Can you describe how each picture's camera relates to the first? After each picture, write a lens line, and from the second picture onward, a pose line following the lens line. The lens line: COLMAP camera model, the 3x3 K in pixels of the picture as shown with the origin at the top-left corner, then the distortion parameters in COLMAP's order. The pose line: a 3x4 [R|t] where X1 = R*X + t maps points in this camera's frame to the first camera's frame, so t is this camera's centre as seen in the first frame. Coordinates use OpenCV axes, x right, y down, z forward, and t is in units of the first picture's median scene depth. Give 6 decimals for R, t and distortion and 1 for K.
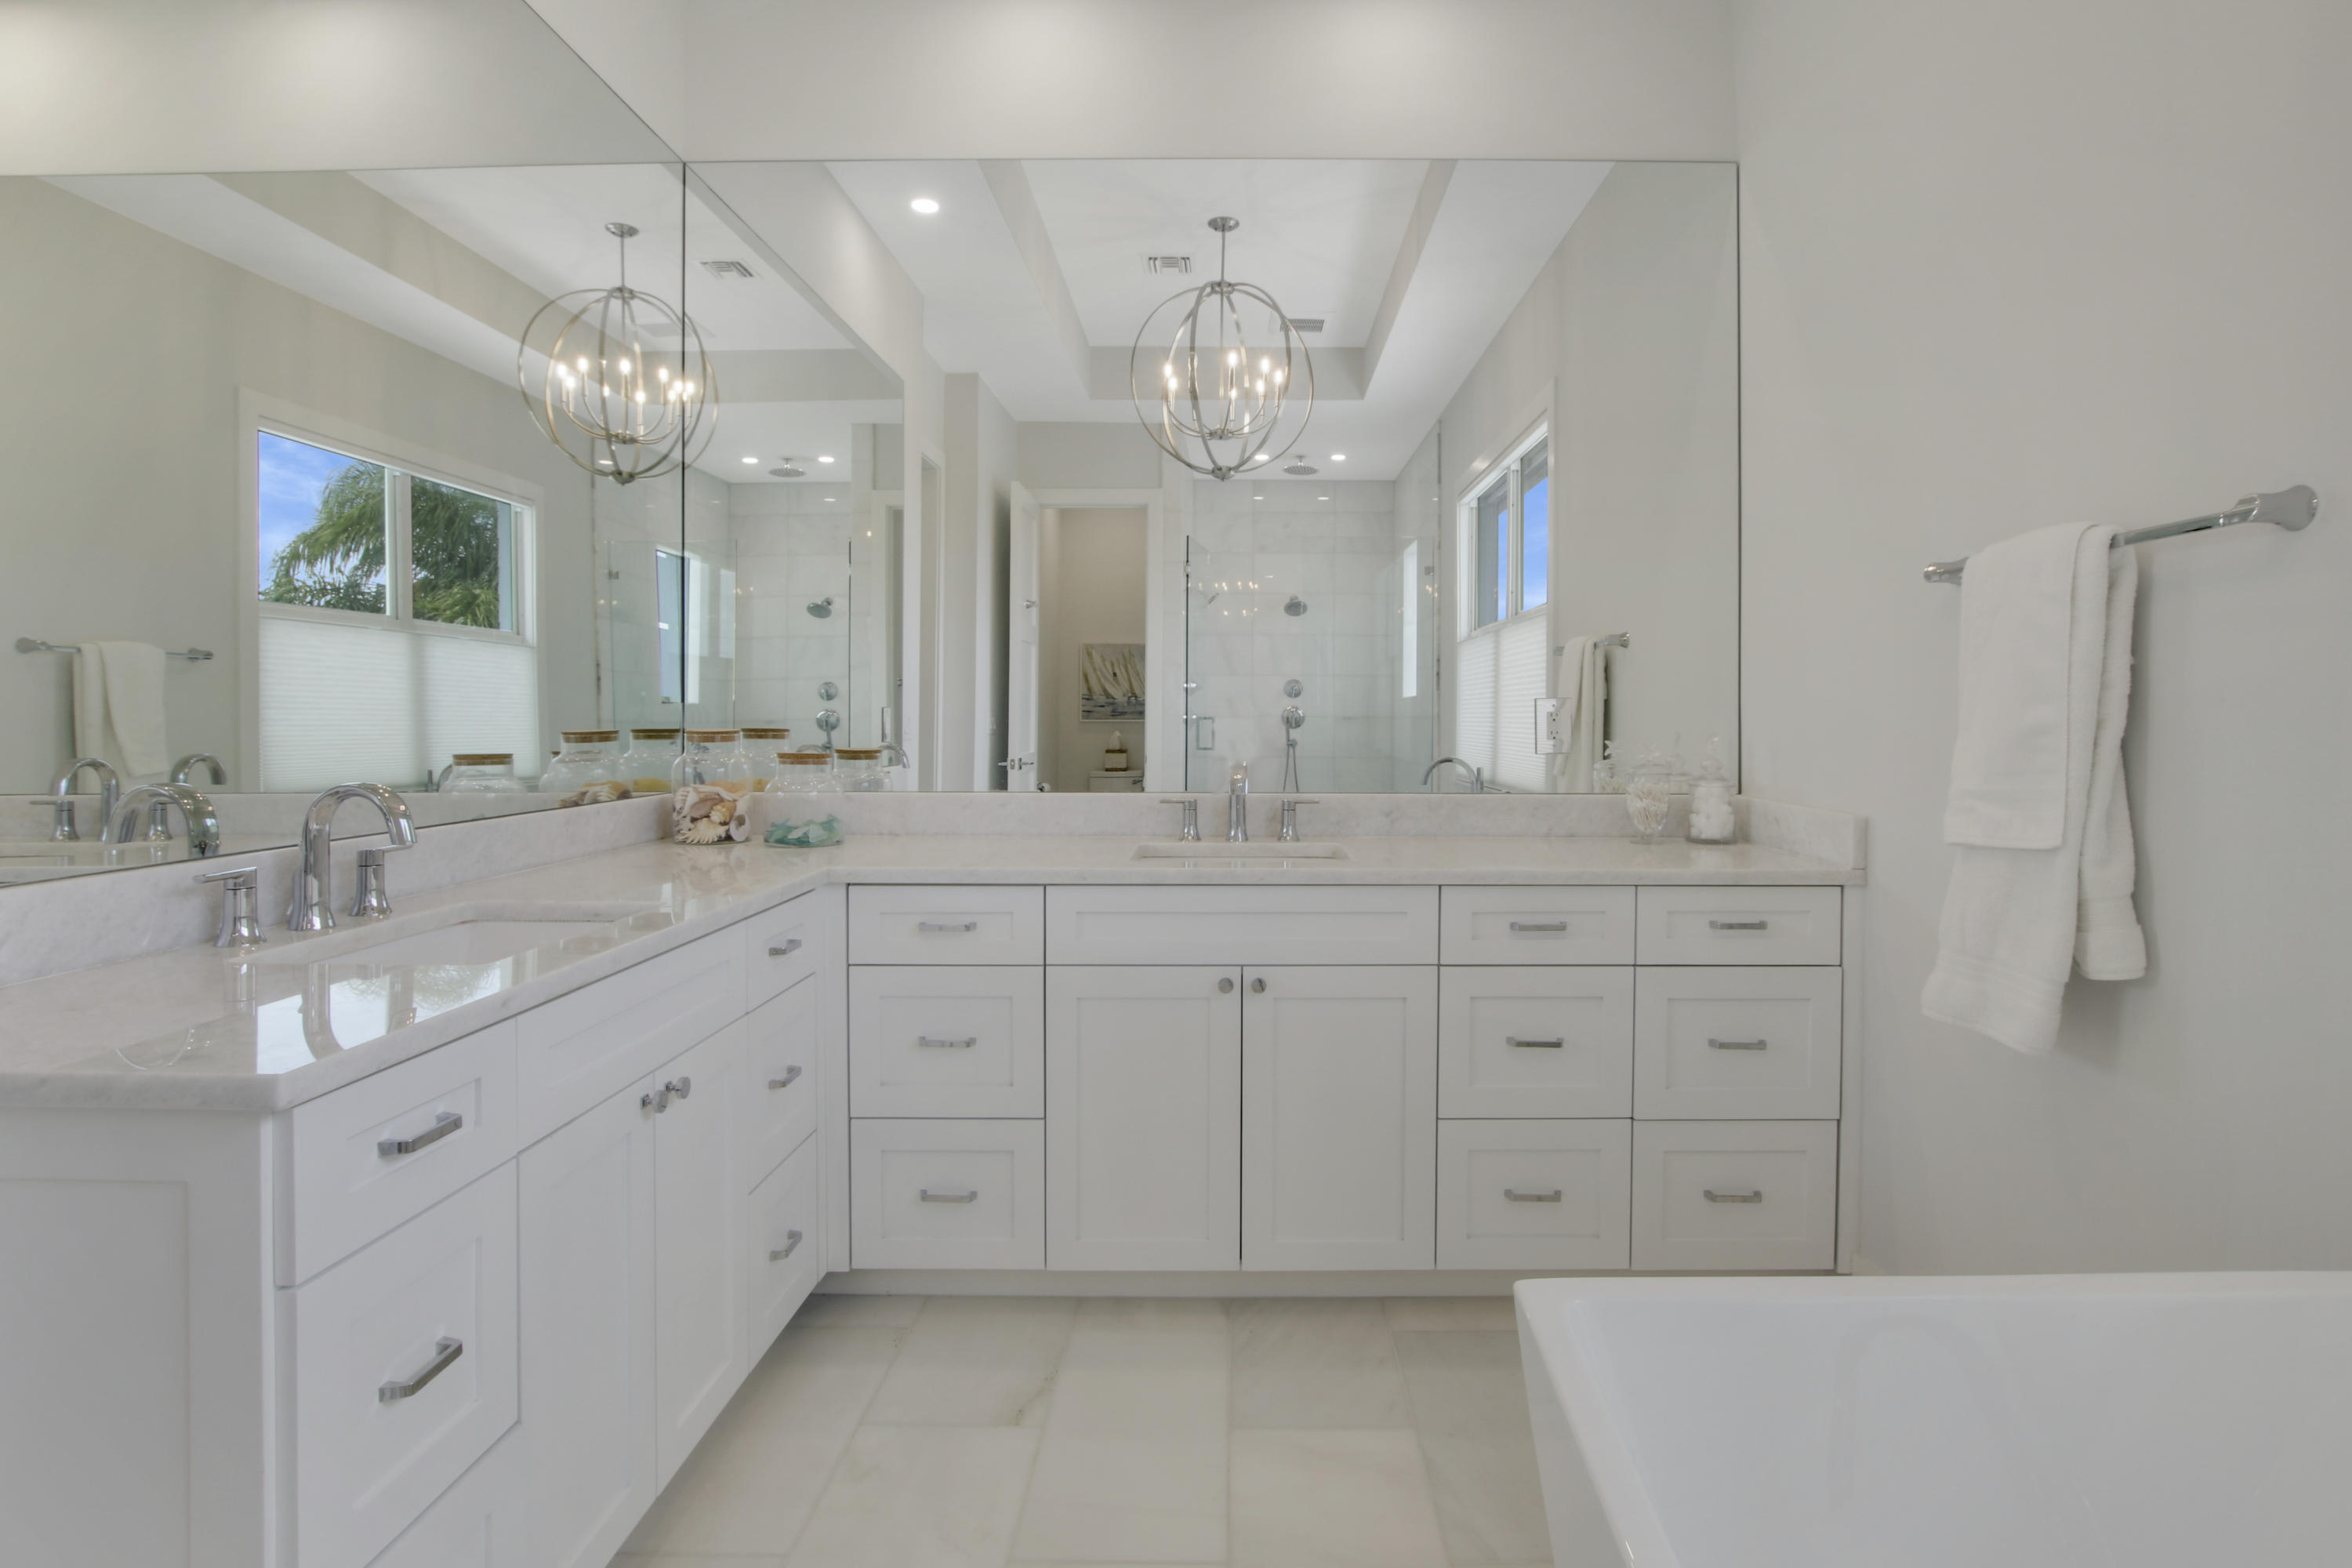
lens RADIAL K [[1141.1, 0, 1229.7], [0, 1141.1, 733.0], [0, 0, 1]] dist [-0.029275, 0.000185]
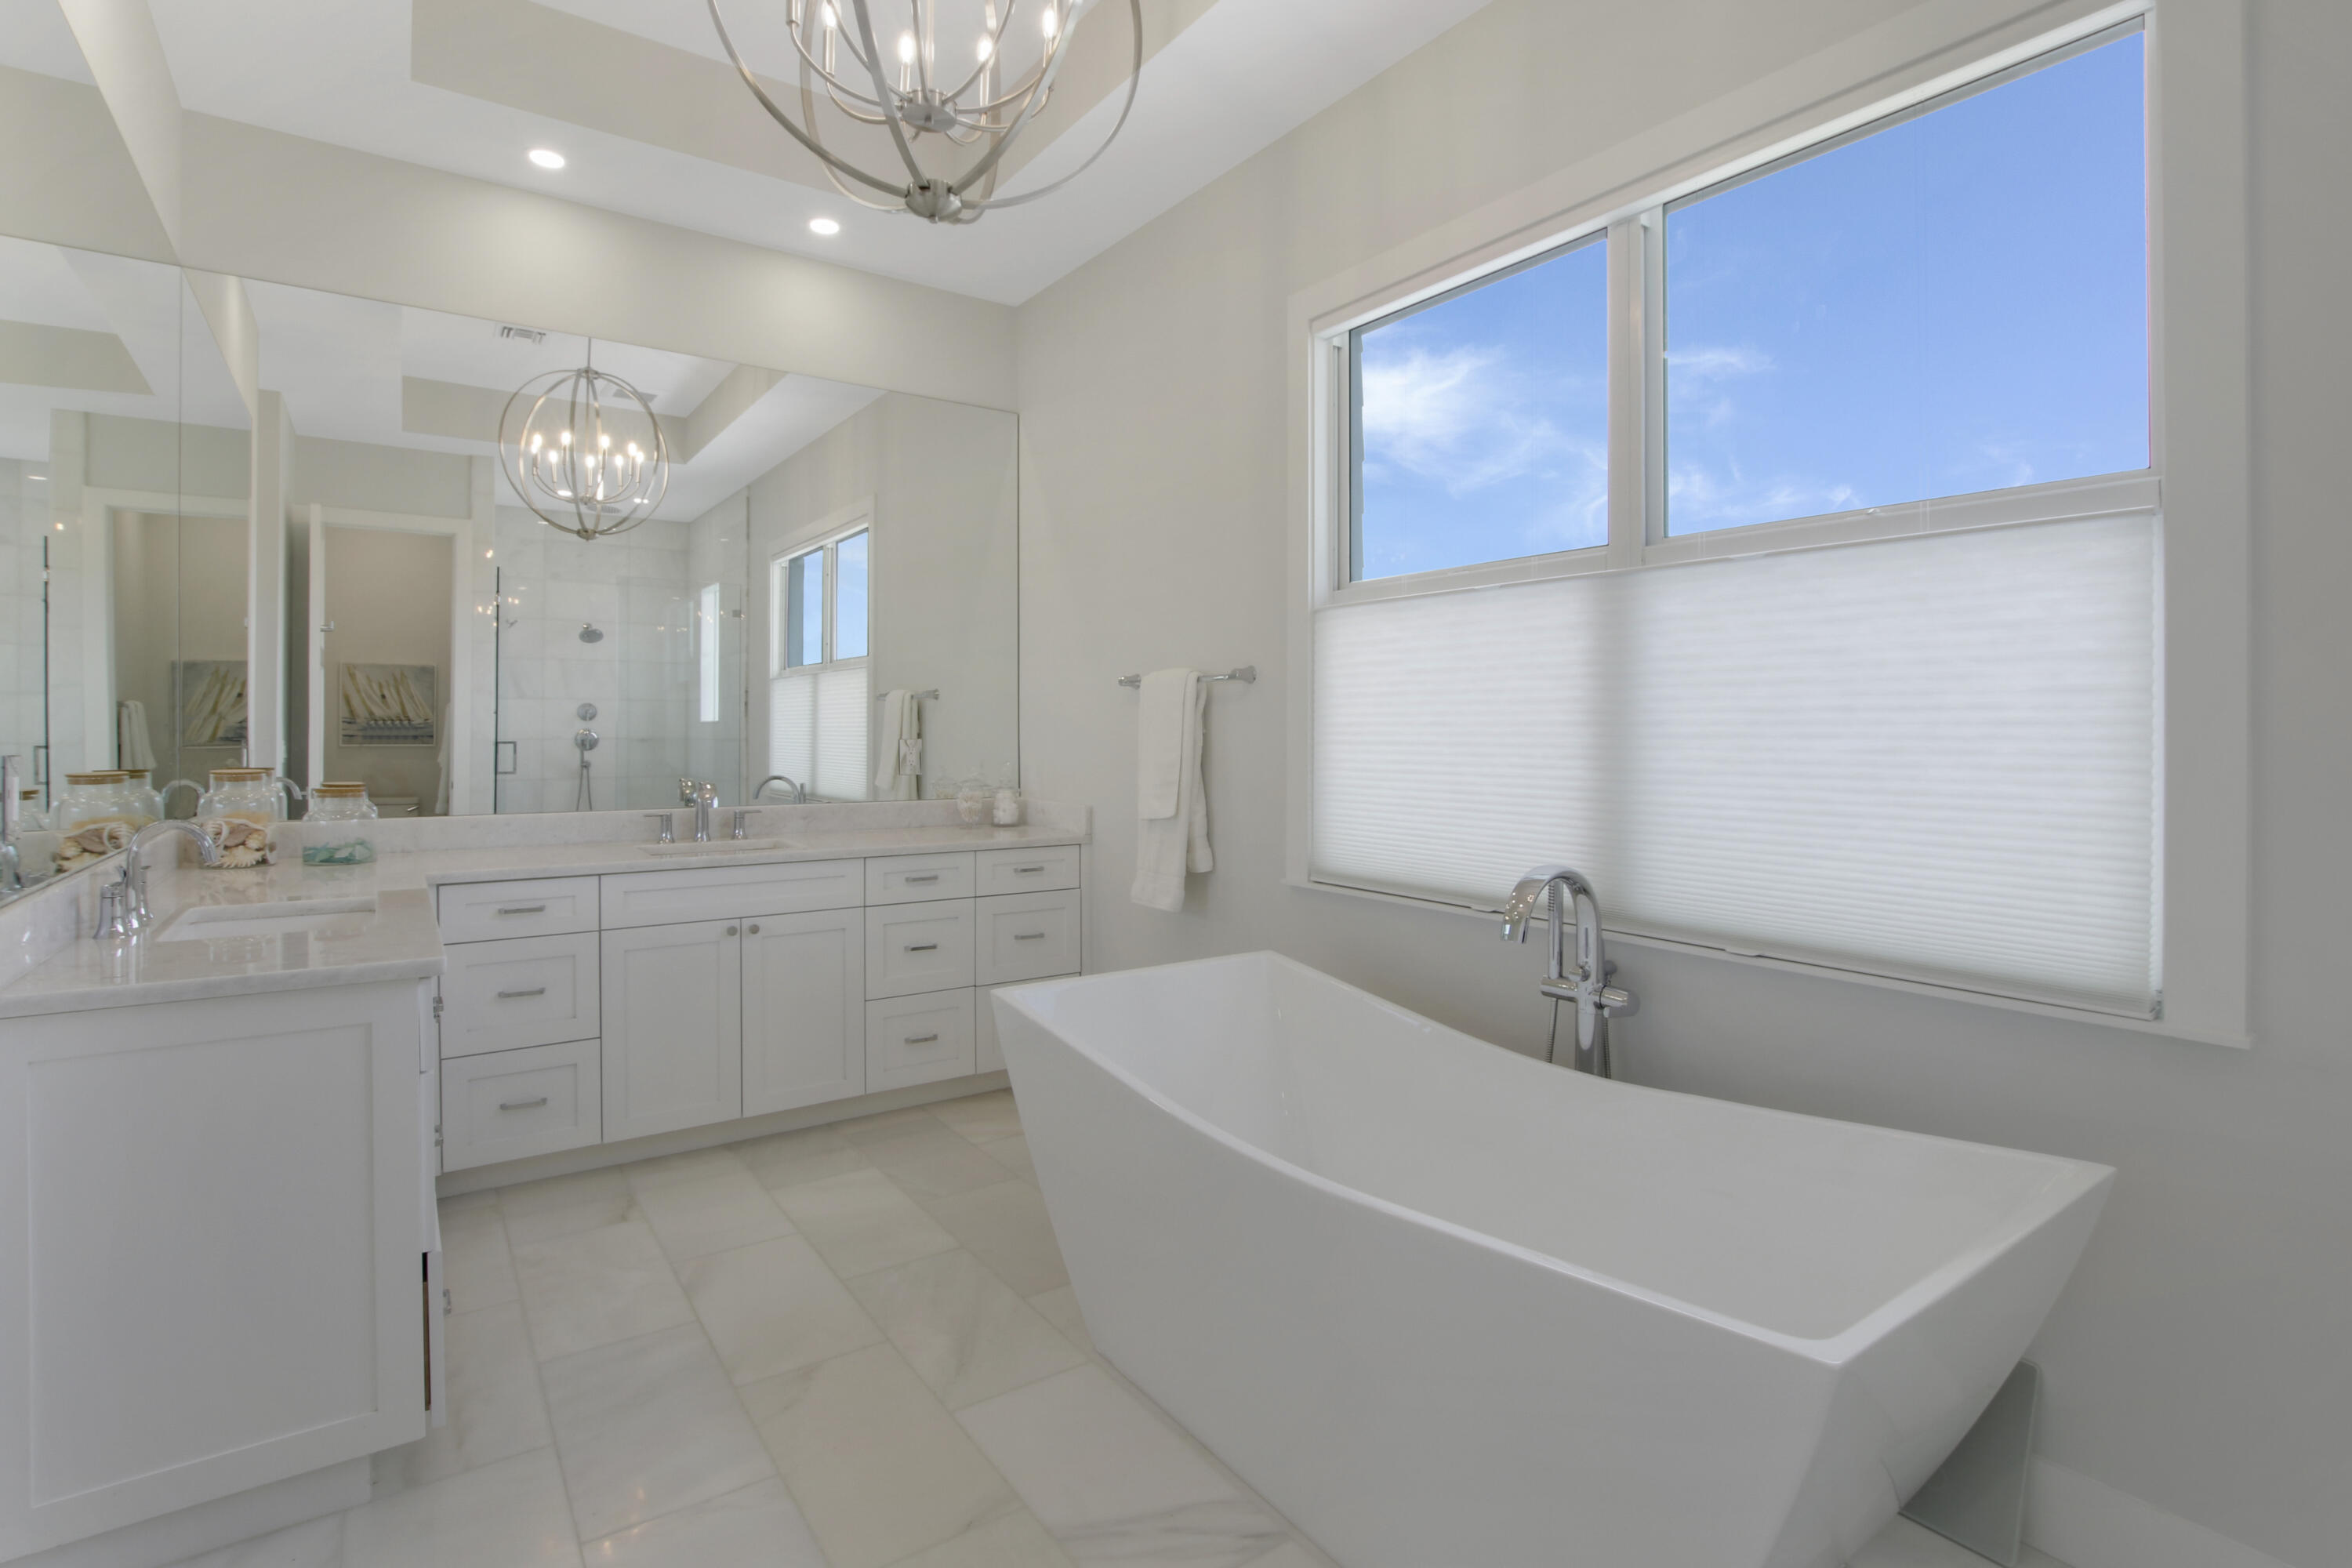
lens RADIAL K [[1115.5, 0, 1171.7], [0, 1115.5, 735.1], [0, 0, 1]] dist [-0.002494, -0.000318]
pose [[0.816700, -0.001477, 0.577061, -0.312973], [0.006849, 0.999951, -0.007134, -0.022983], [-0.577022, 0.009778, 0.816670, -0.464463]]
